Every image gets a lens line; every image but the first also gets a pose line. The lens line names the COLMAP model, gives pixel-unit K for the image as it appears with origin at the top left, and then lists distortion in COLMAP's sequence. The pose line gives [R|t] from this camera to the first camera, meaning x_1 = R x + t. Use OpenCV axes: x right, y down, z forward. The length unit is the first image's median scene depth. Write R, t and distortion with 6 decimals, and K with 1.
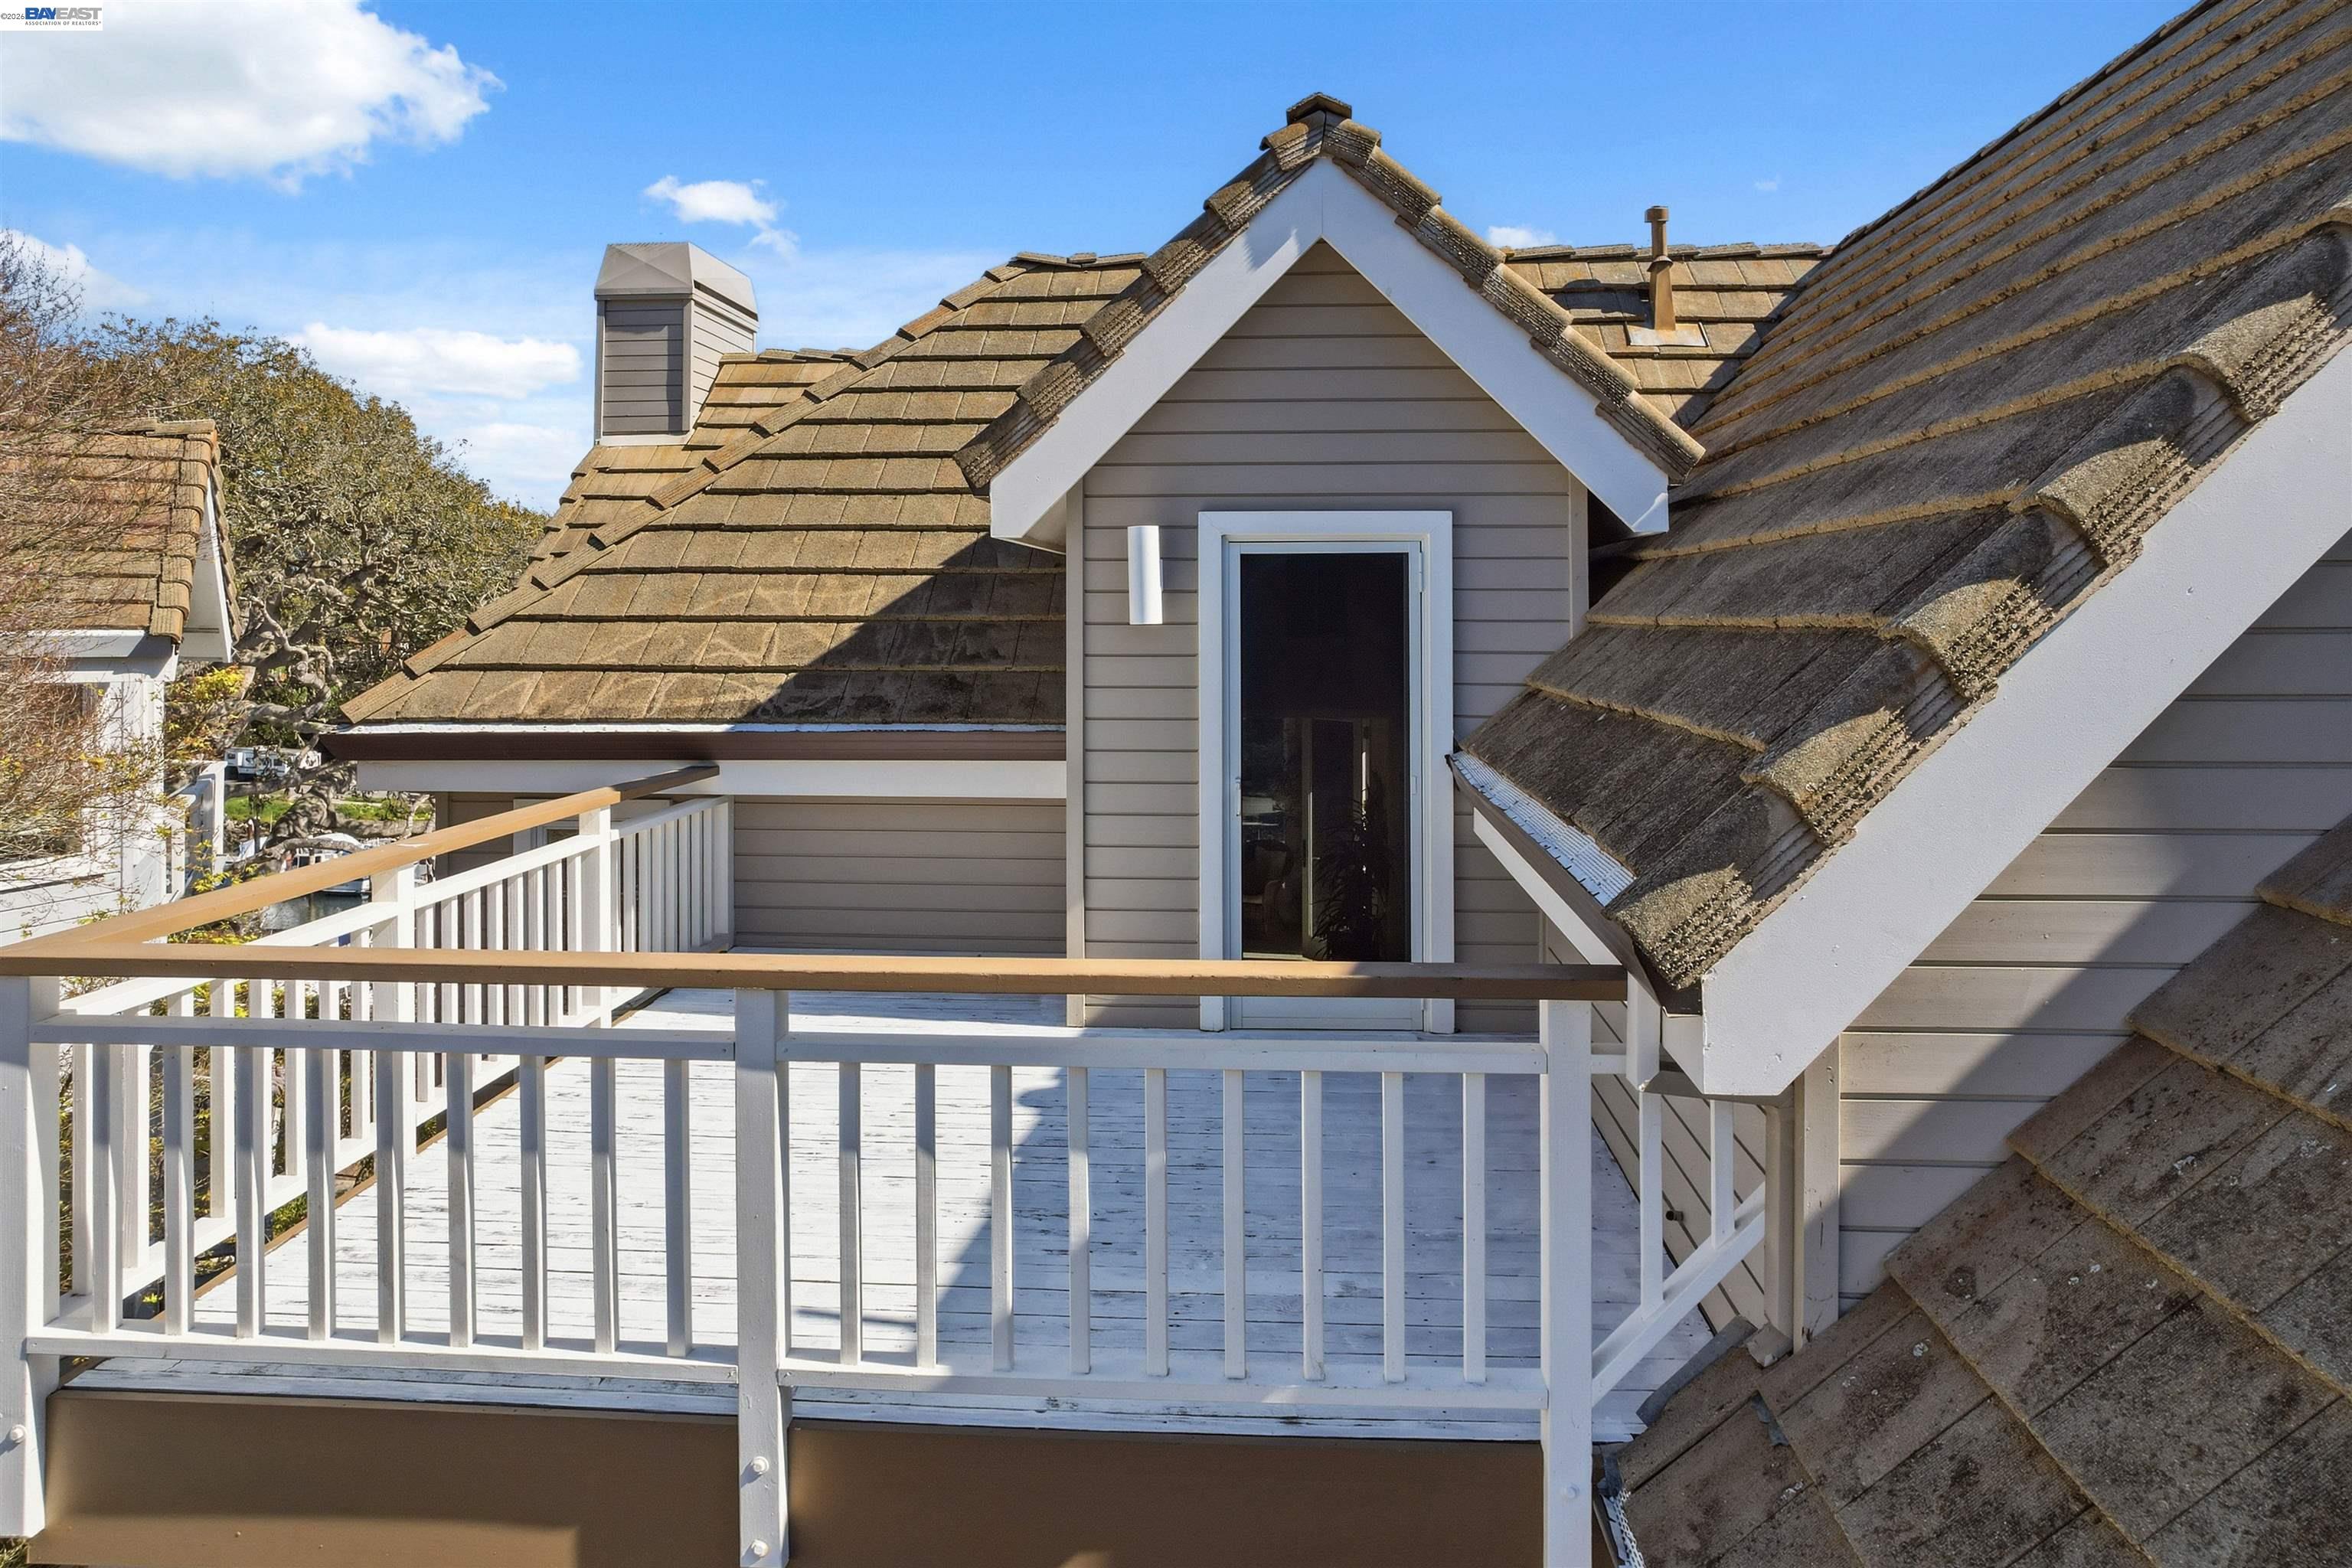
lens RADIAL K [[1622.7, 0, 1168.2], [0, 1622.7, 643.5], [0, 0, 1]] dist [-0.000483, -0.000397]
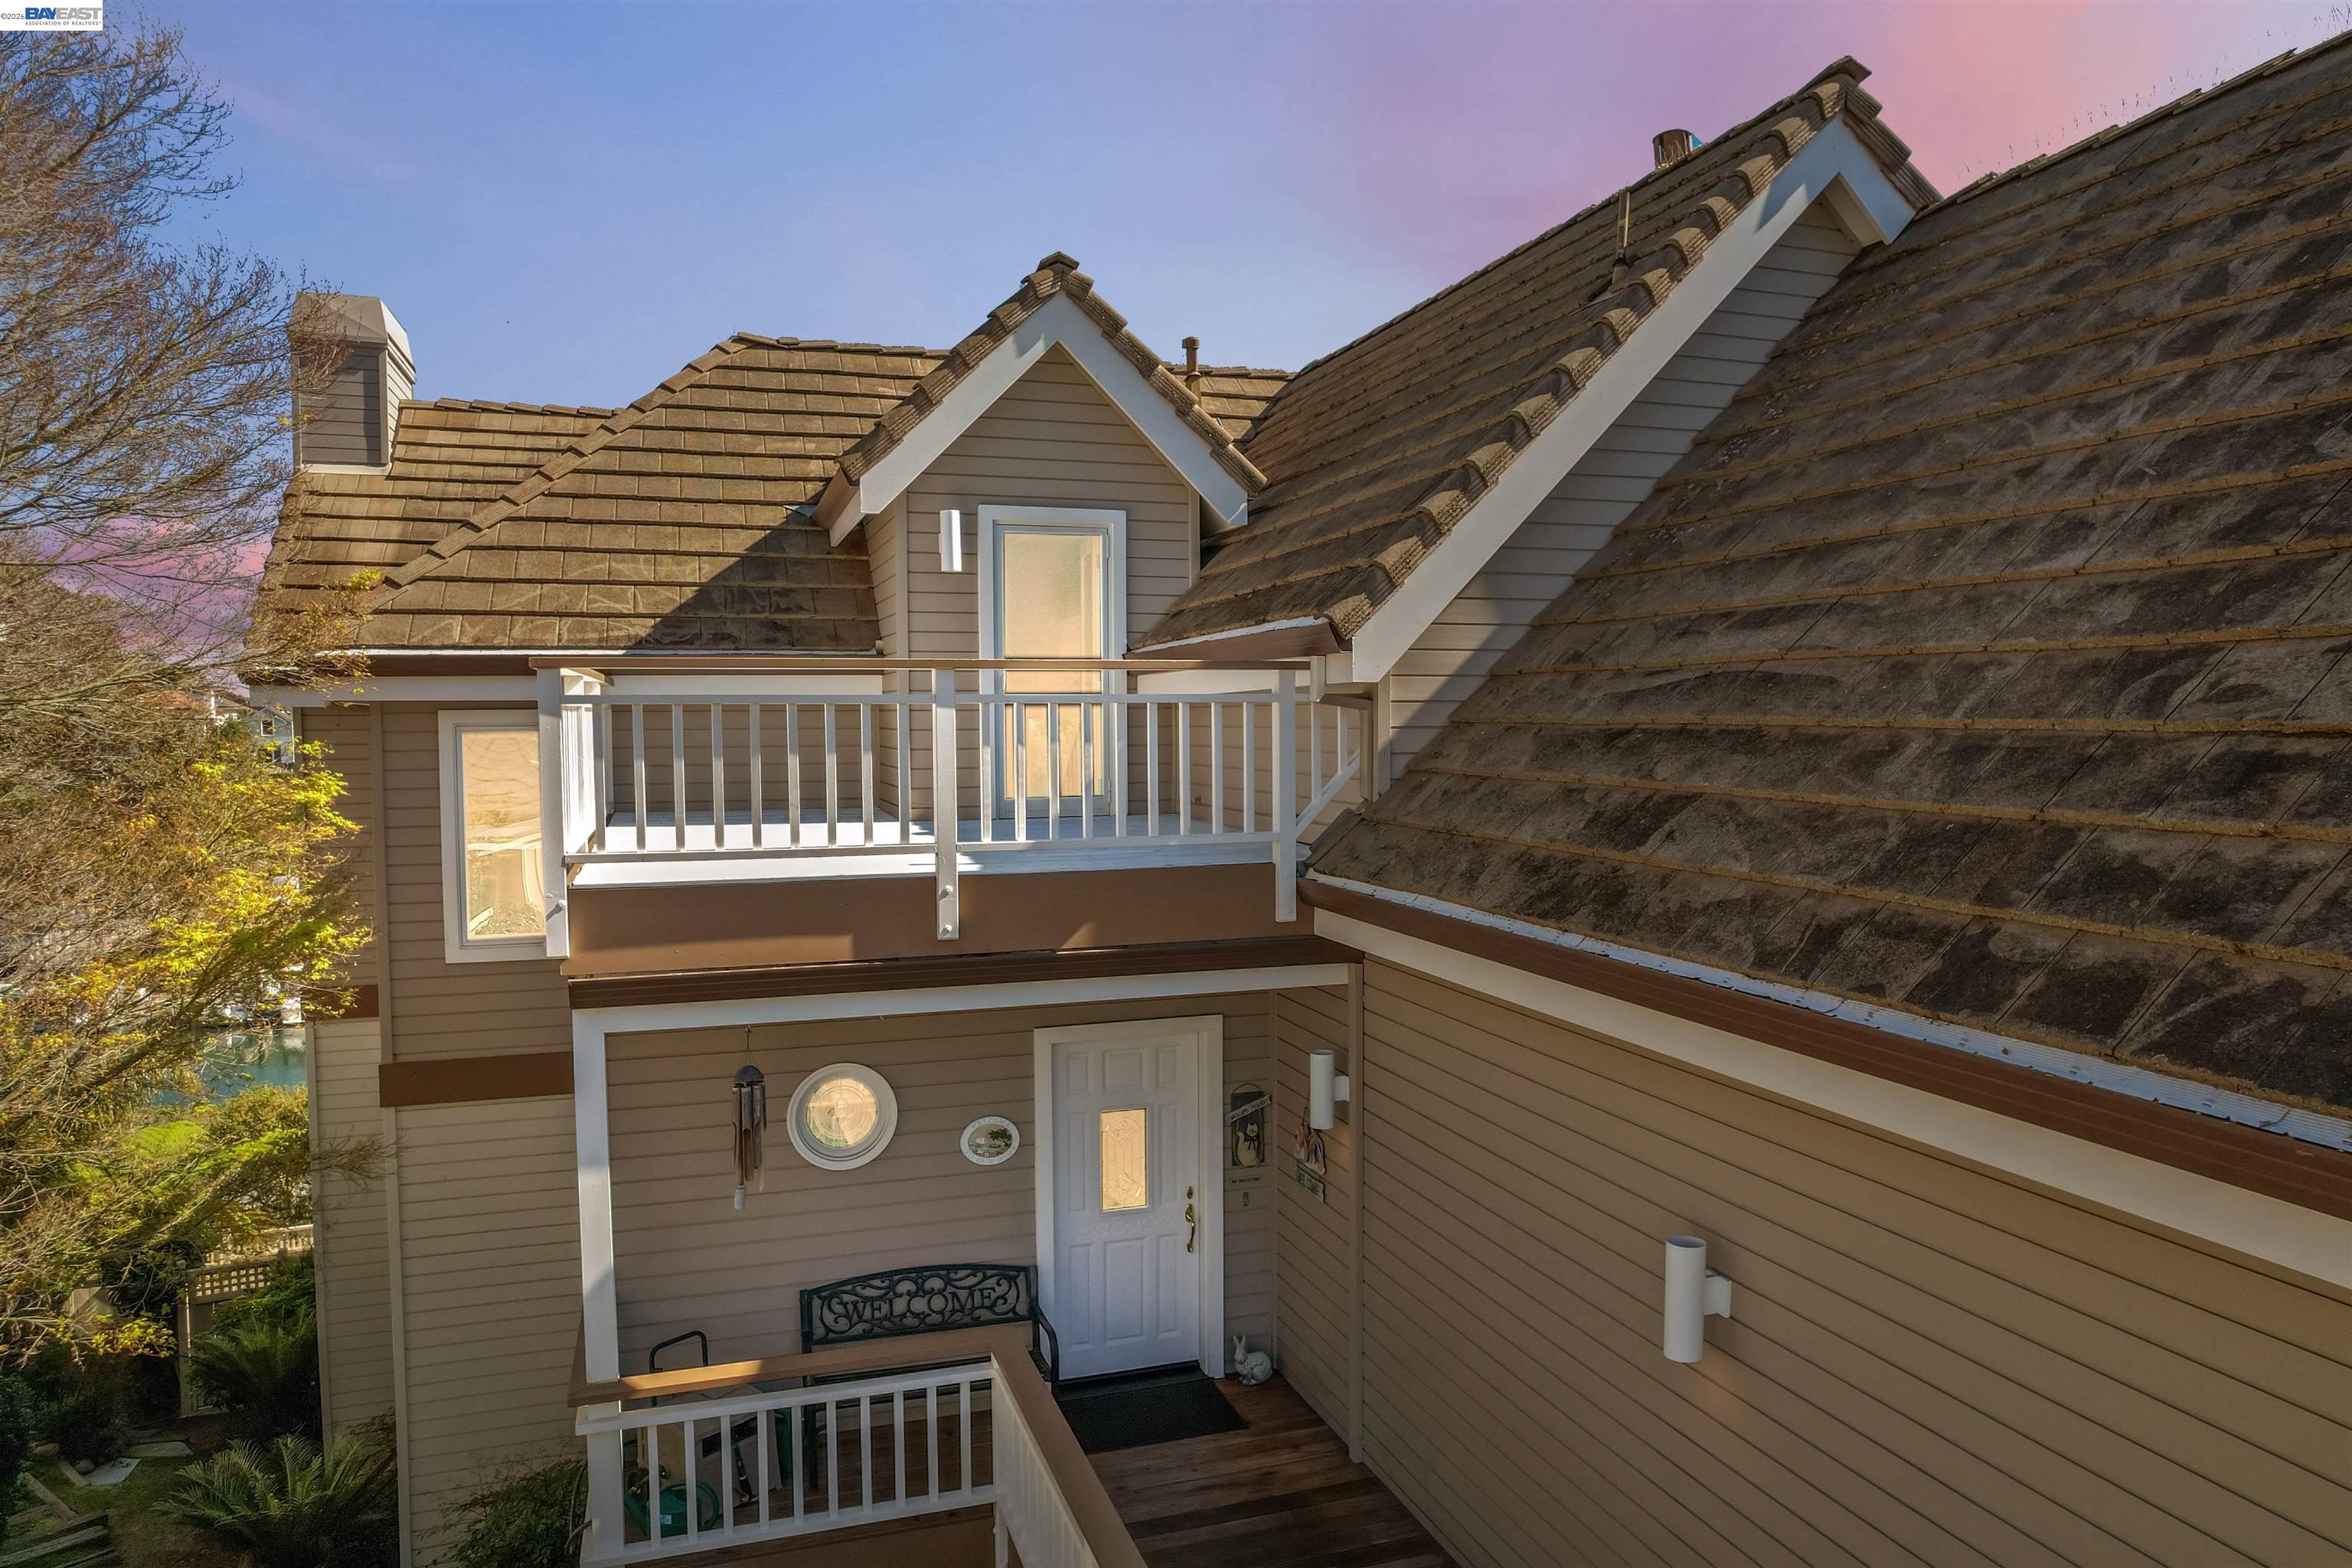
lens RADIAL K [[1525.5, 0, 1135.9], [0, 1525.5, 858.4], [0, 0, 1]] dist [-0.010805, -0.000494]
pose [[0.940133, -0.030512, 0.339440, -0.433853], [0.004390, 0.996986, 0.077459, 0.186179], [-0.340780, -0.071331, 0.937433, -0.624206]]
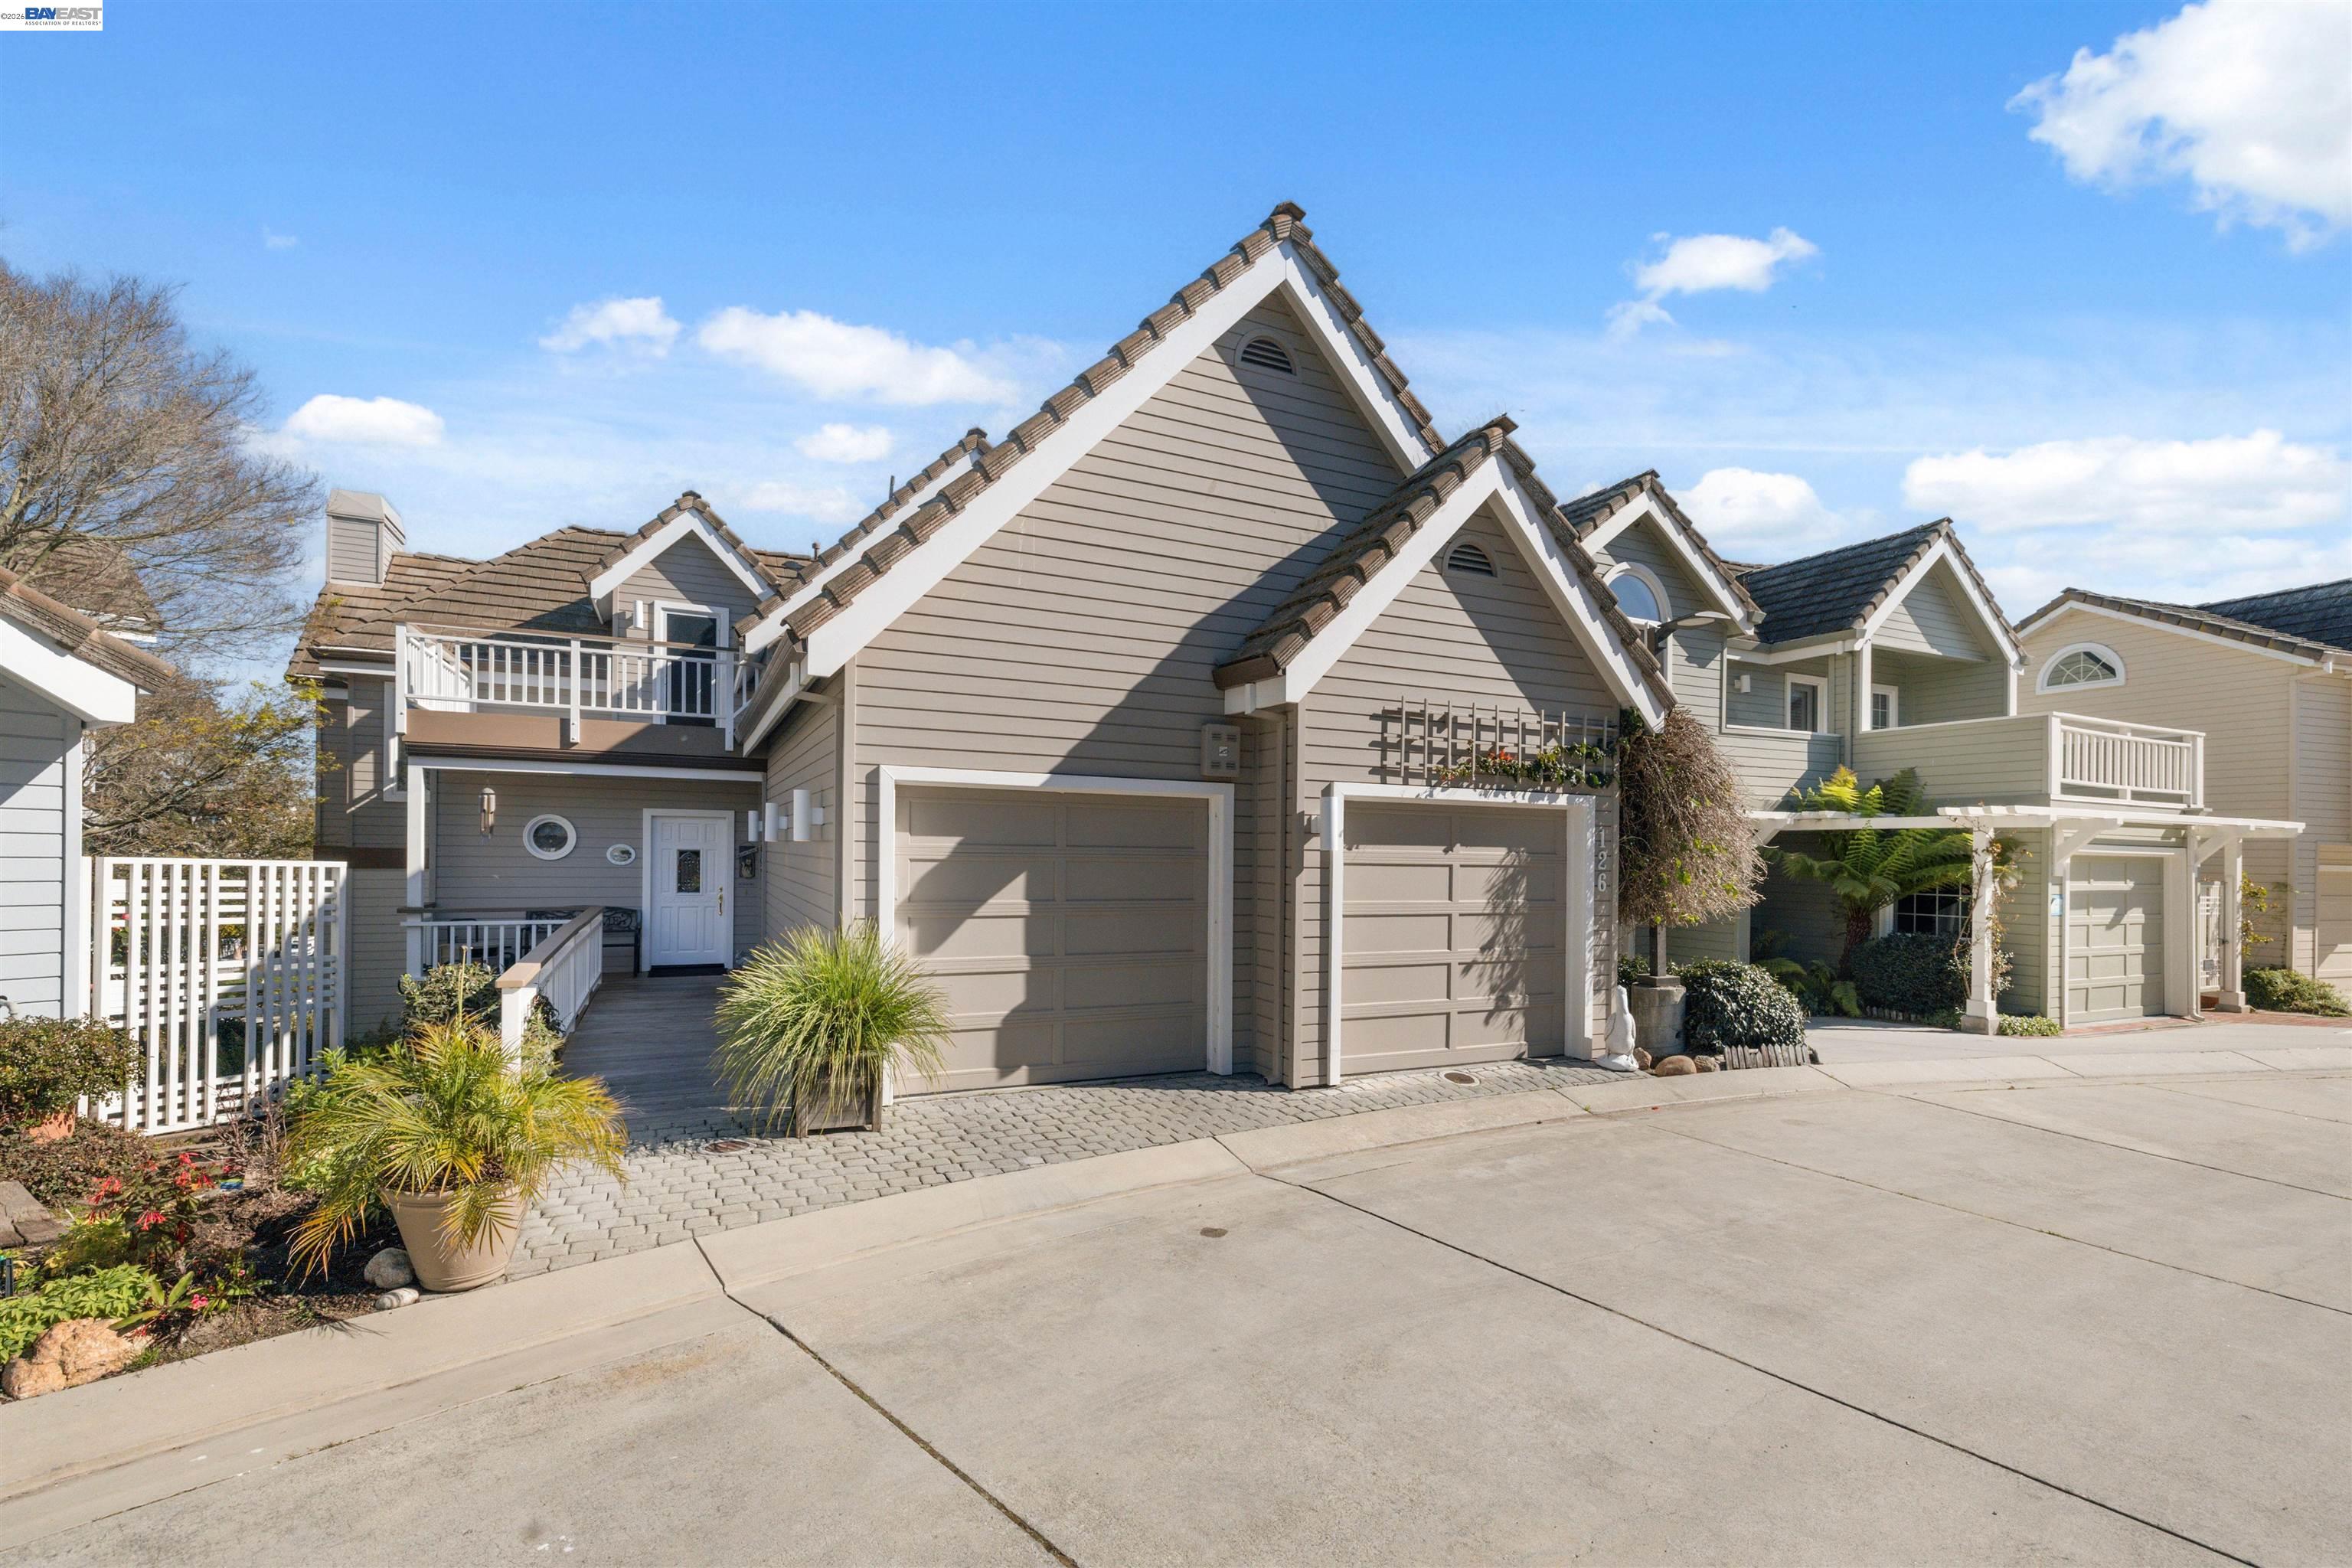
lens RADIAL K [[1038.8, 0, 1149.6], [0, 1038.8, 853.8], [0, 0, 1]] dist [0.002185, 0.000407]
pose [[0.877529, 0.014697, 0.479298, -0.137377], [-0.015206, 0.999880, -0.002822, 0.572682], [-0.479282, -0.004812, 0.877648, -1.888658]]
